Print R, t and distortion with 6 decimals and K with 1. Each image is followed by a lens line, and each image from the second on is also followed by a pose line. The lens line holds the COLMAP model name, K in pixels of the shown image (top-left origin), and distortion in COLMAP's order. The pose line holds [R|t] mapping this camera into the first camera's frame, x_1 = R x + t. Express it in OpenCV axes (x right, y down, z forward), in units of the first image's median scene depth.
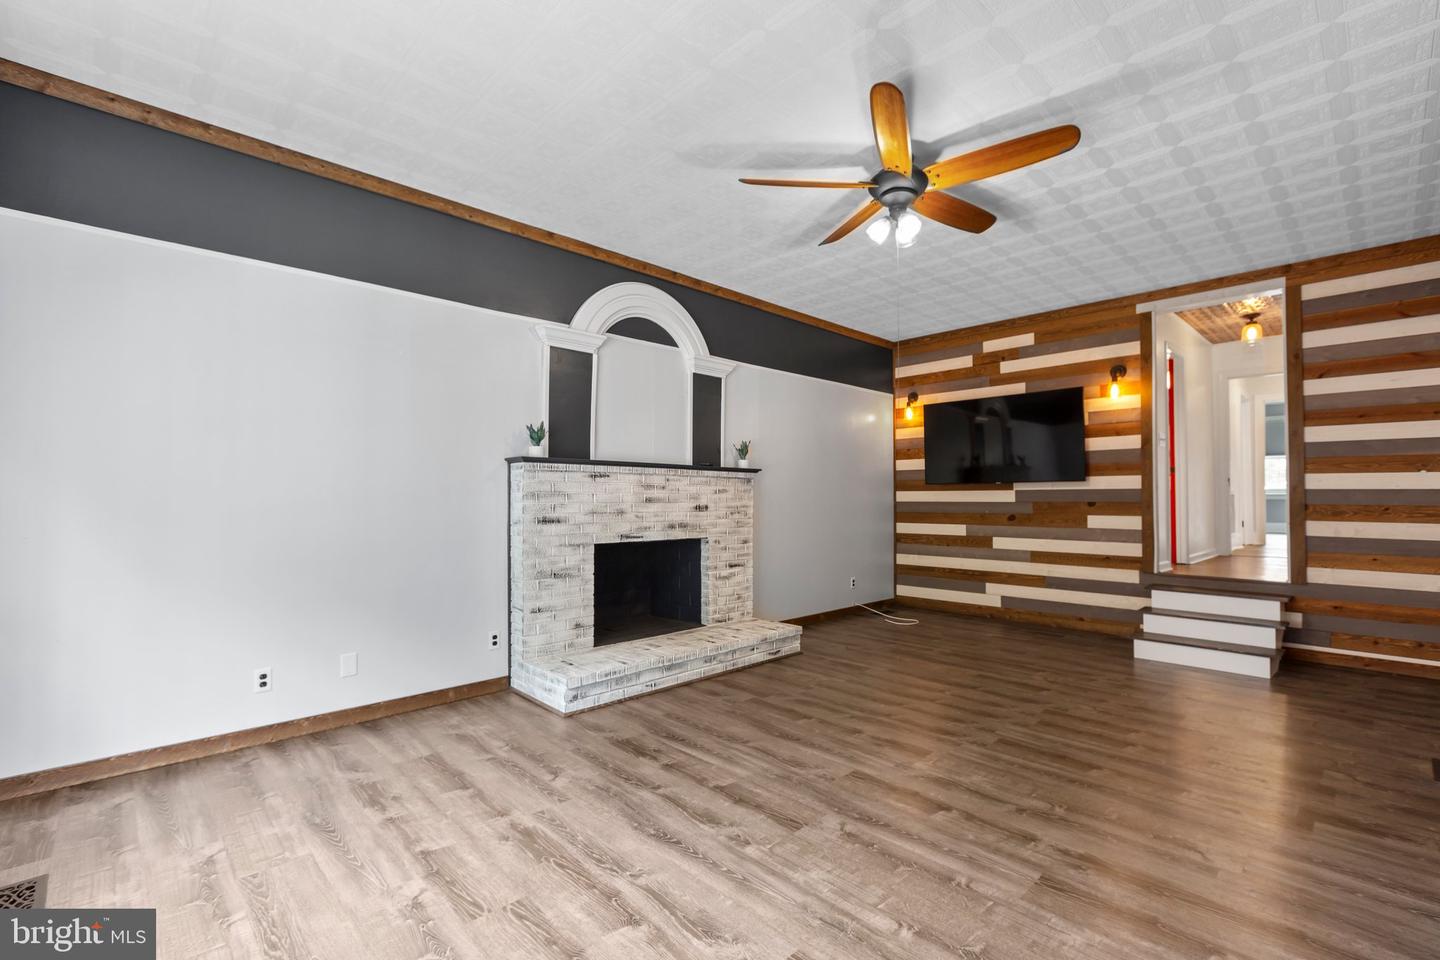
lens RADIAL K [[632.9, 0, 718.0], [0, 632.9, 483.7], [0, 0, 1]] dist [0.000614, -0.000234]
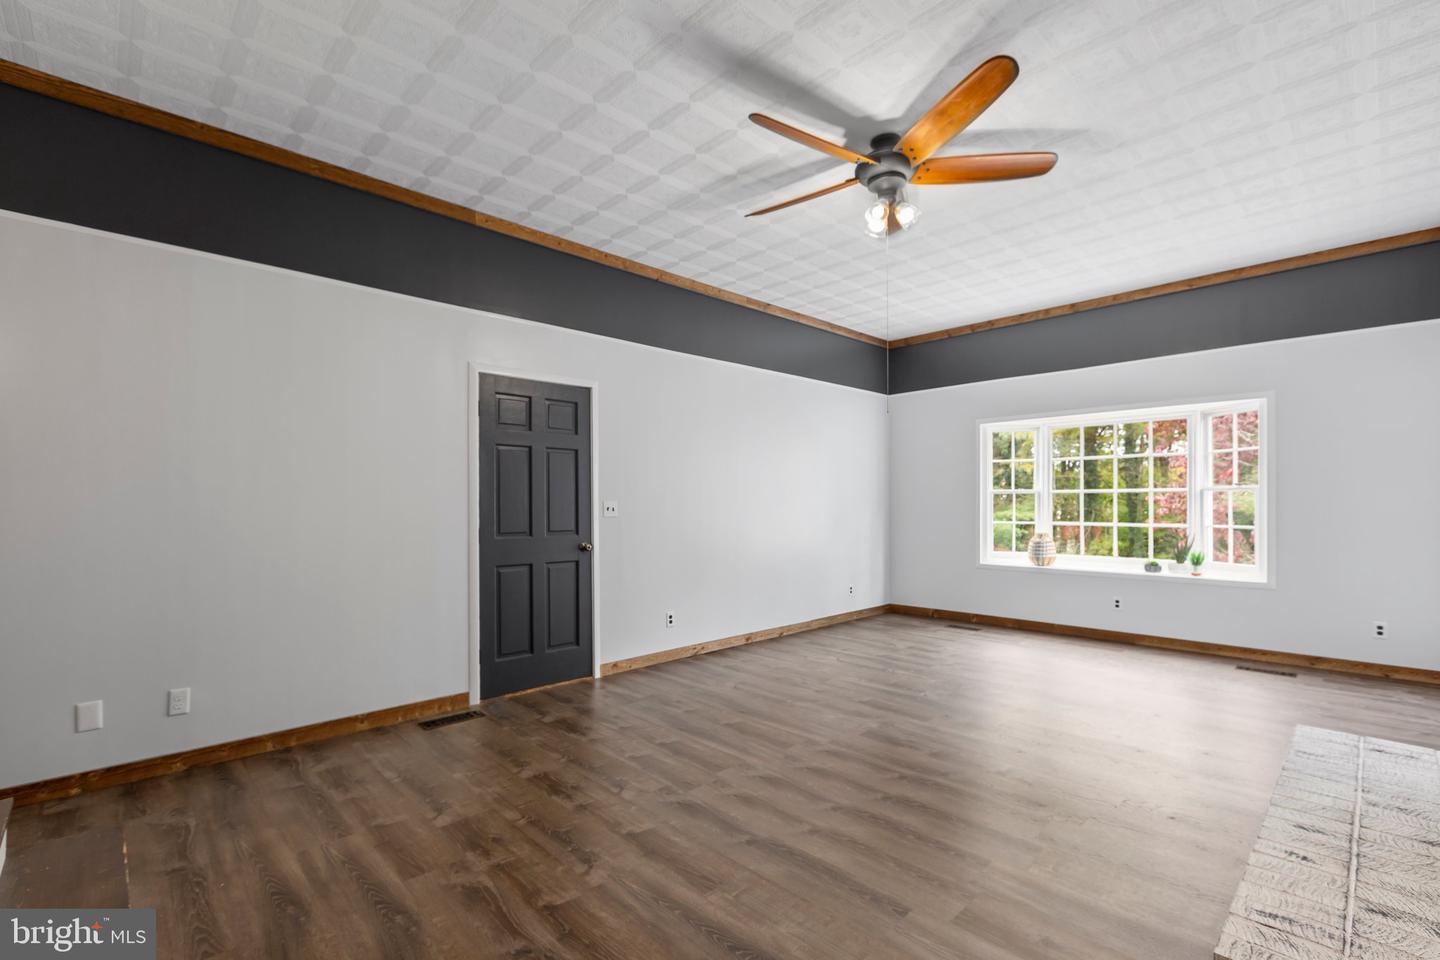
lens RADIAL K [[650.0, 0, 724.7], [0, 650.0, 504.7], [0, 0, 1]] dist [-0.000060, -0.000096]
pose [[-0.999960, 0.002477, -0.008637, 0.517549], [0.002601, 0.999893, -0.014381, 0.038925], [0.008600, -0.014403, -0.999859, 1.897456]]
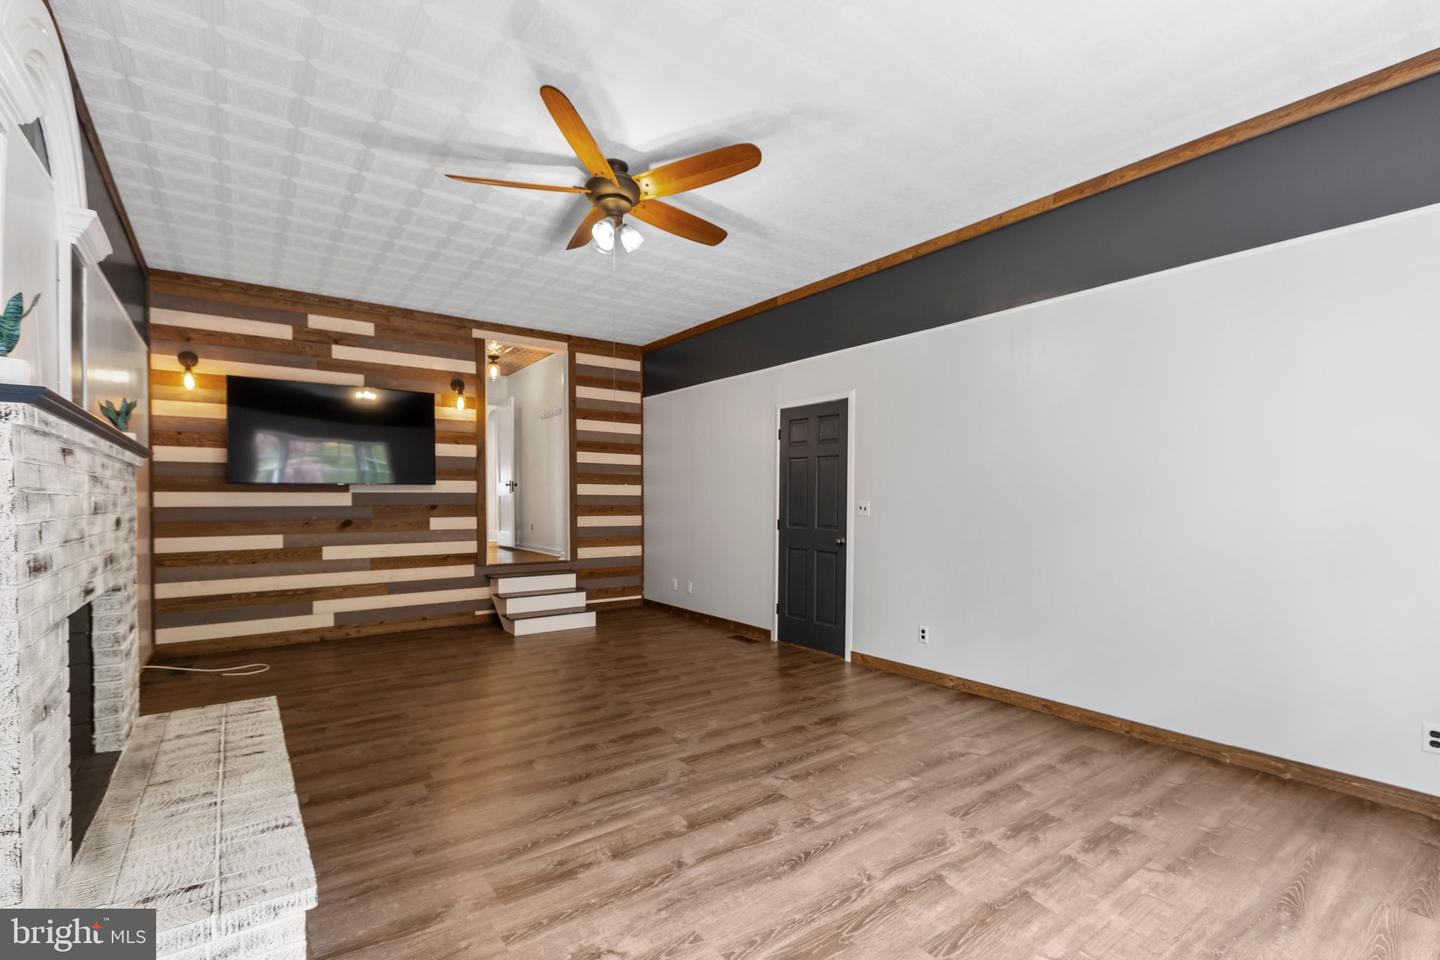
lens RADIAL K [[650.0, 0, 724.7], [0, 650.0, 504.7], [0, 0, 1]] dist [-0.000060, -0.000096]
pose [[0.127392, -0.008057, 0.991820, -0.707475], [-0.021370, 0.999713, 0.010866, 0.011328], [-0.991622, -0.022580, 0.127183, 0.663864]]
